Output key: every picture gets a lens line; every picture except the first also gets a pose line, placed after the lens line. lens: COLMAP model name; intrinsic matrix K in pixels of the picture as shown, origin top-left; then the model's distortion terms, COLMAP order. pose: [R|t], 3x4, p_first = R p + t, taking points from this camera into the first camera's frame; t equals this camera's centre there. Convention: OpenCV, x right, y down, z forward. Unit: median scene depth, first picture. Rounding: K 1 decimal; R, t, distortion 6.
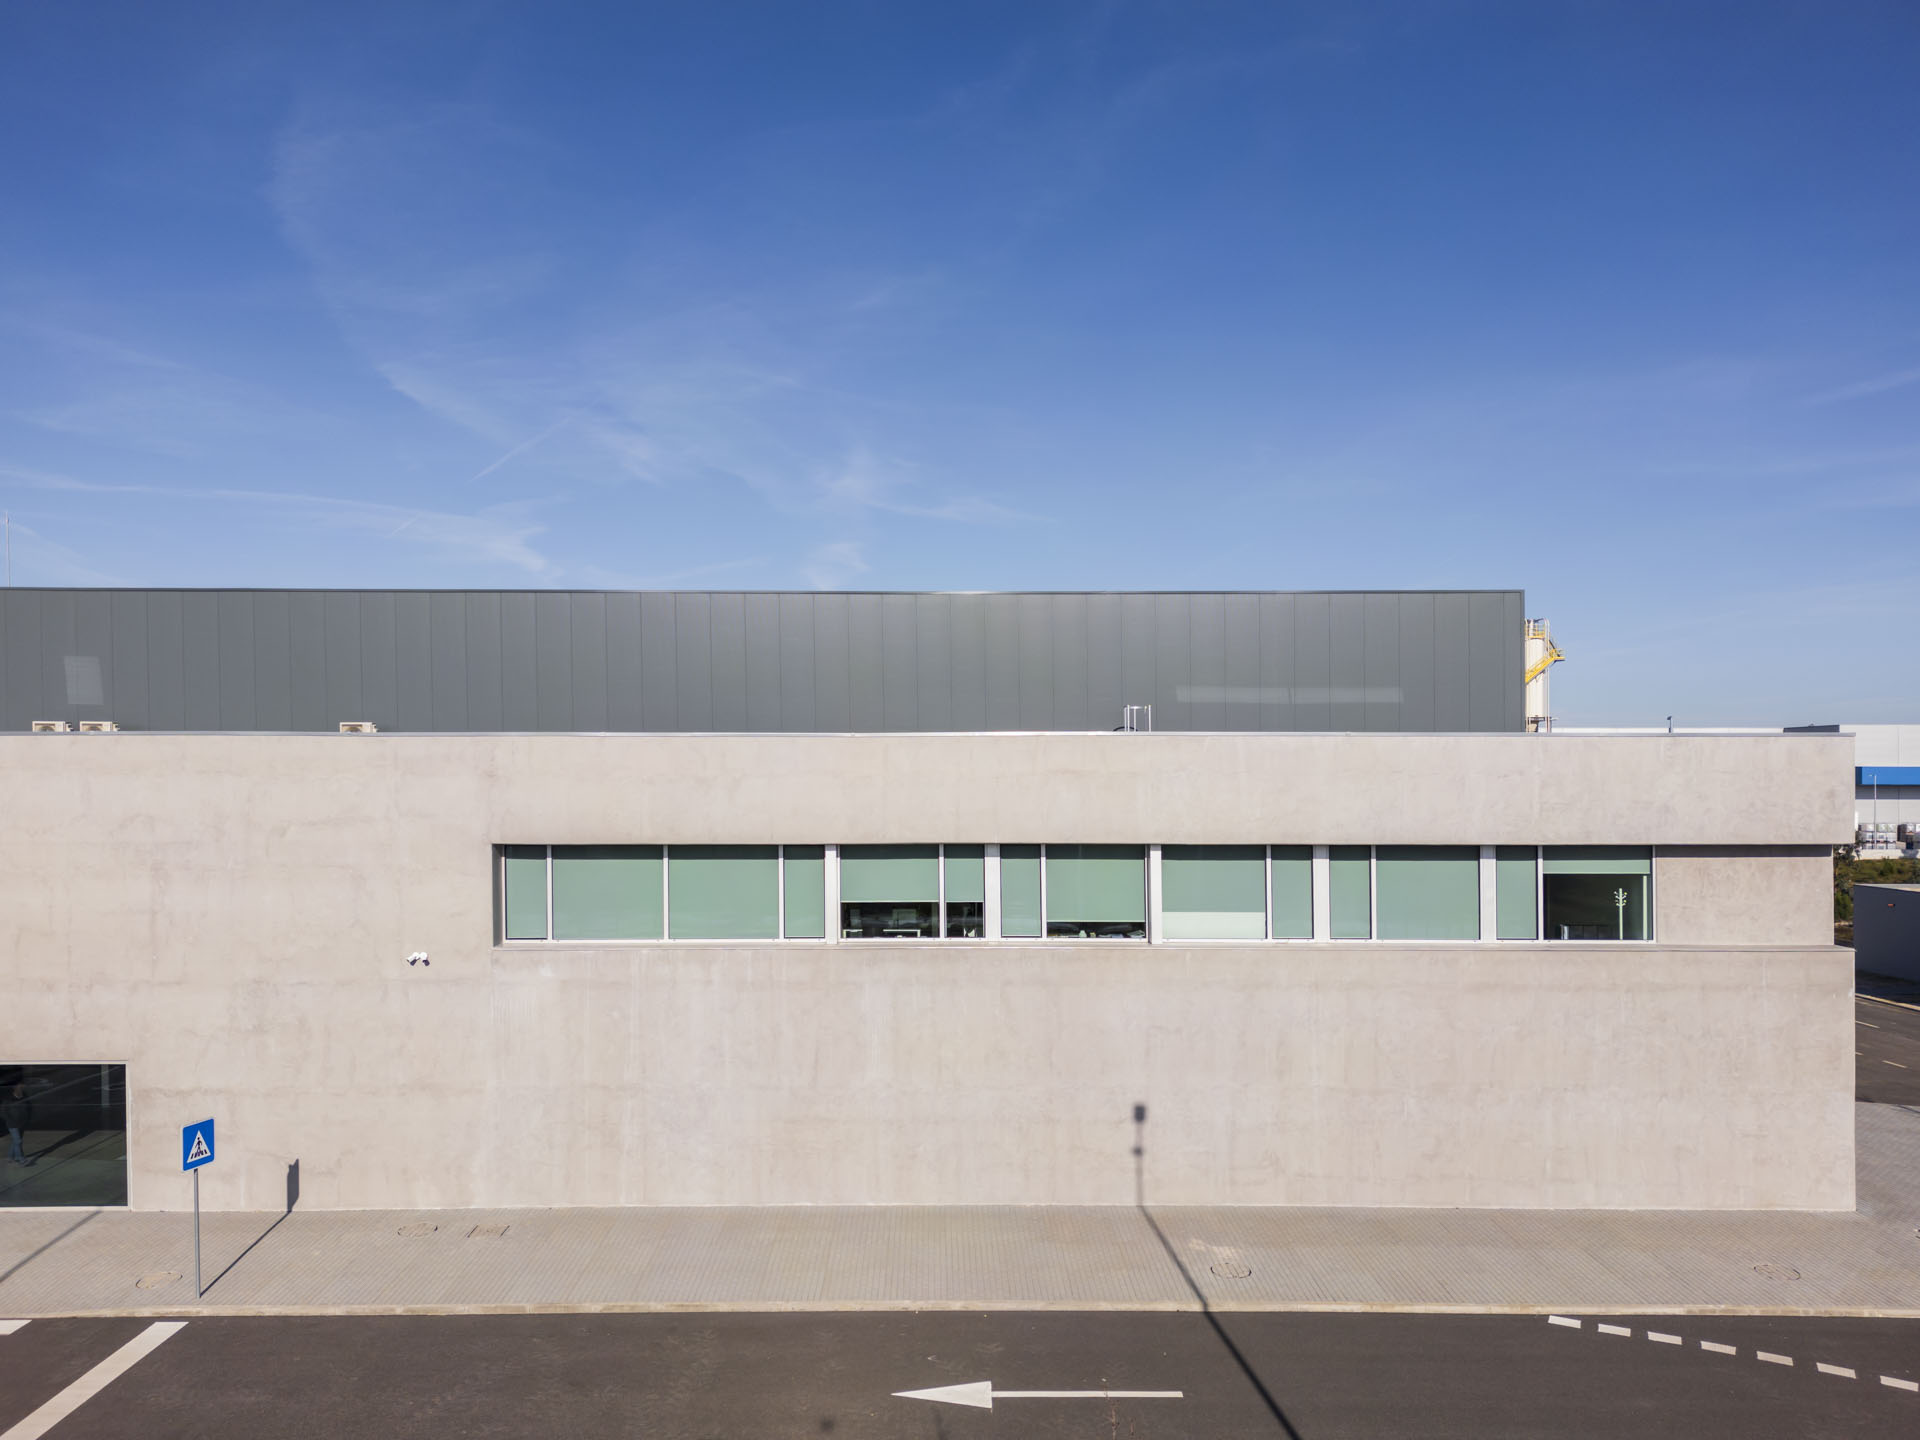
lens RADIAL K [[1341.8, 0, 937.3], [0, 1341.8, 768.1], [0, 0, 1]] dist [0.057632, -0.046578]
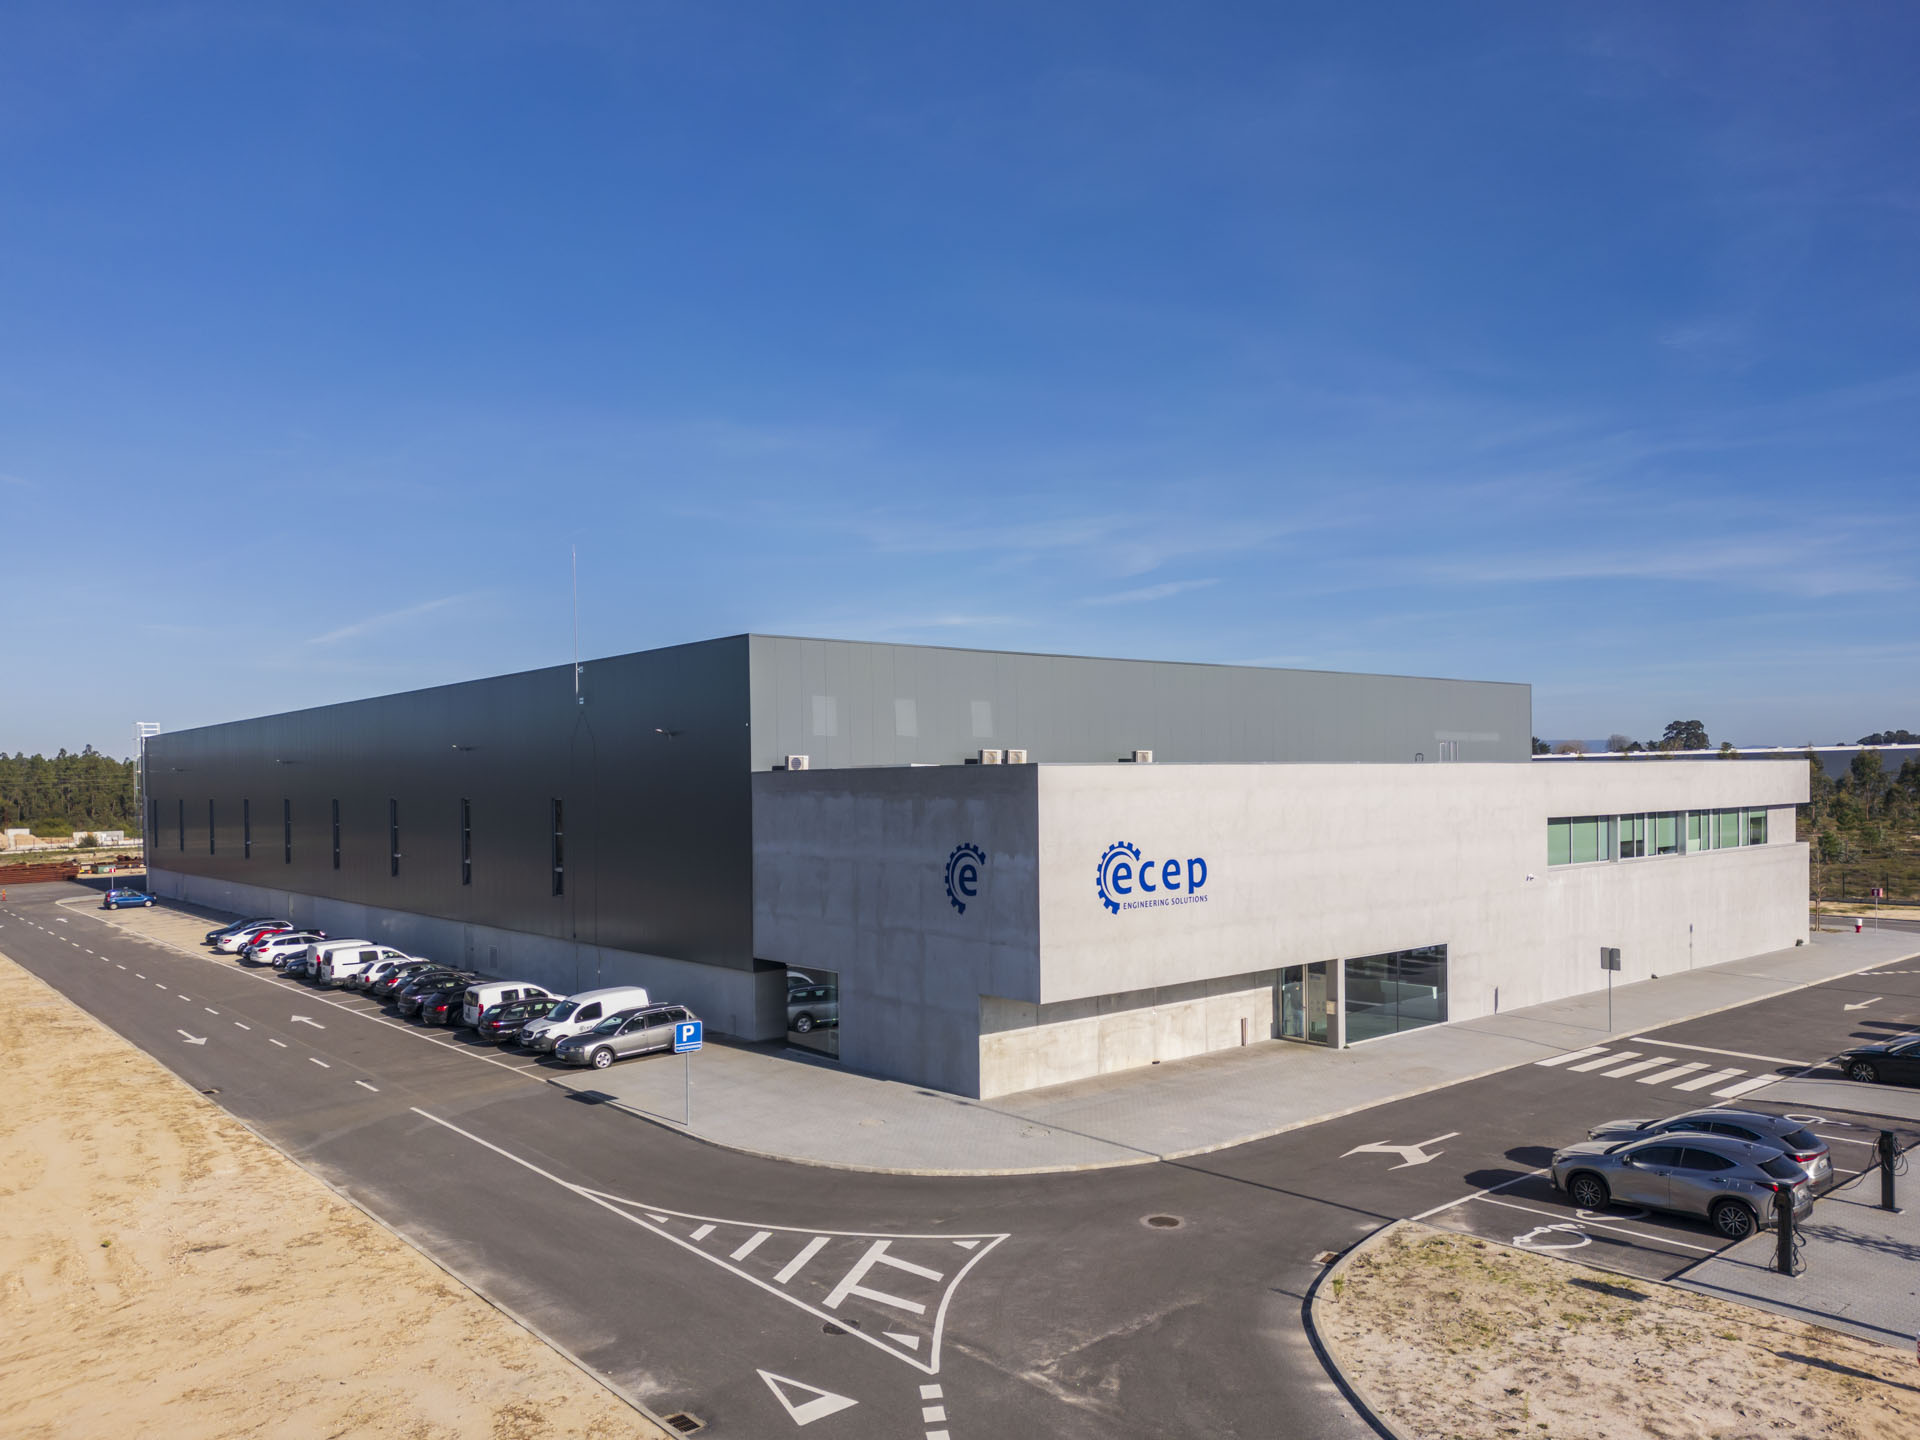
lens RADIAL K [[1341.8, 0, 975.6], [0, 1341.8, 729.5], [0, 0, 1]] dist [0.057632, -0.046578]
pose [[0.769380, 0.010705, 0.638702, -2.253595], [0.012615, 0.999410, -0.031947, -0.021467], [-0.638667, 0.032637, 0.768791, -0.006680]]
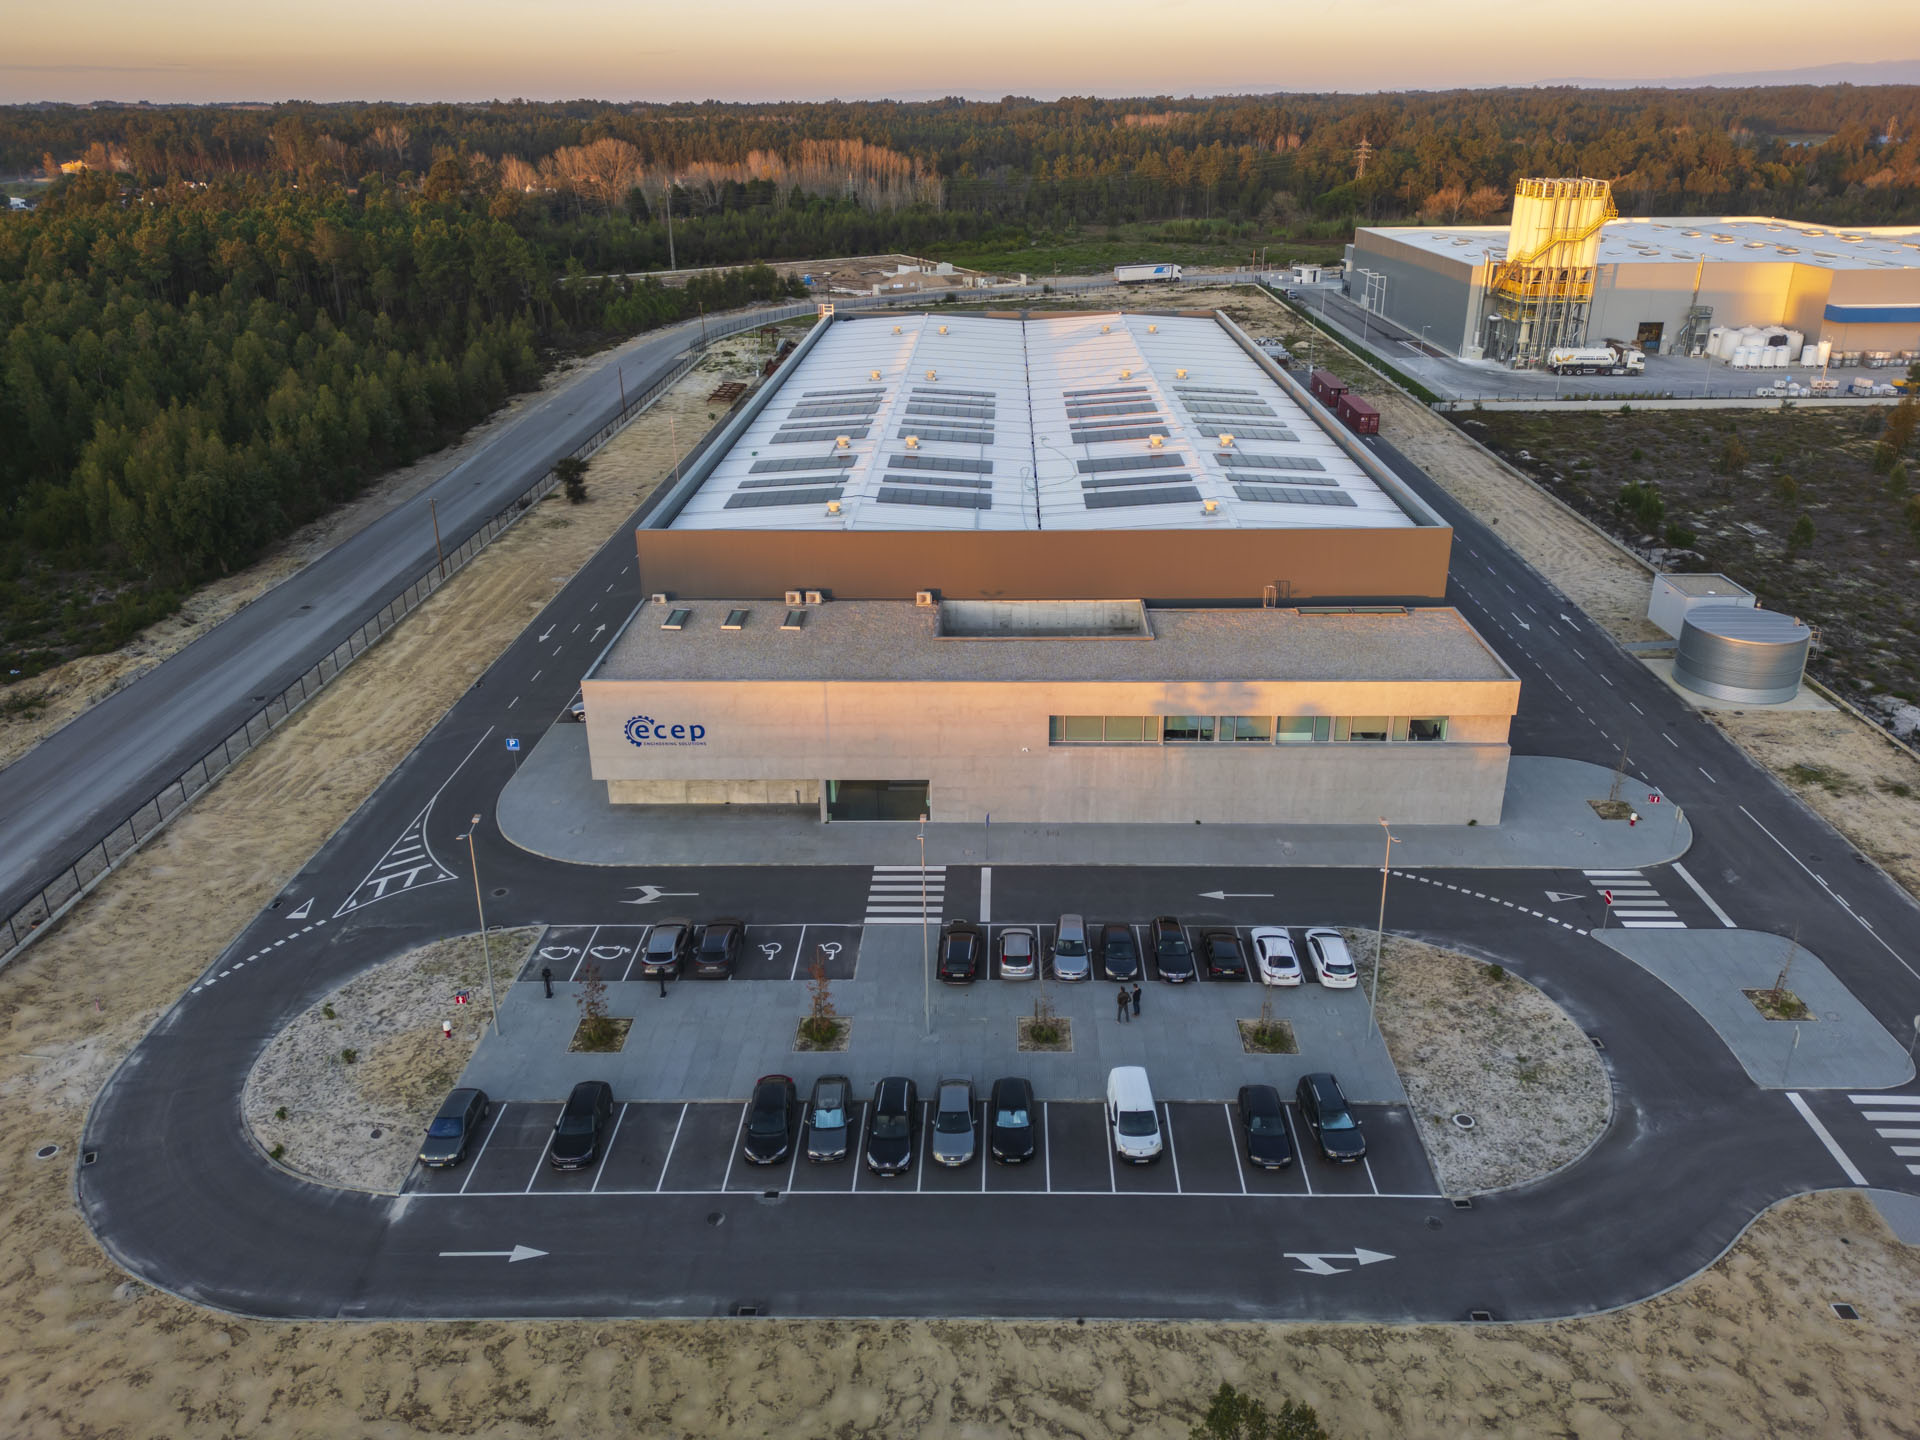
lens RADIAL K [[1341.8, 0, 993.3], [0, 1341.8, 692.9], [0, 0, 1]] dist [0.057632, -0.046578]
pose [[0.999919, 0.000180, -0.012707, -0.414881], [0.004987, 0.914136, 0.405377, -1.174679], [0.011689, -0.405407, 0.914061, -1.653472]]
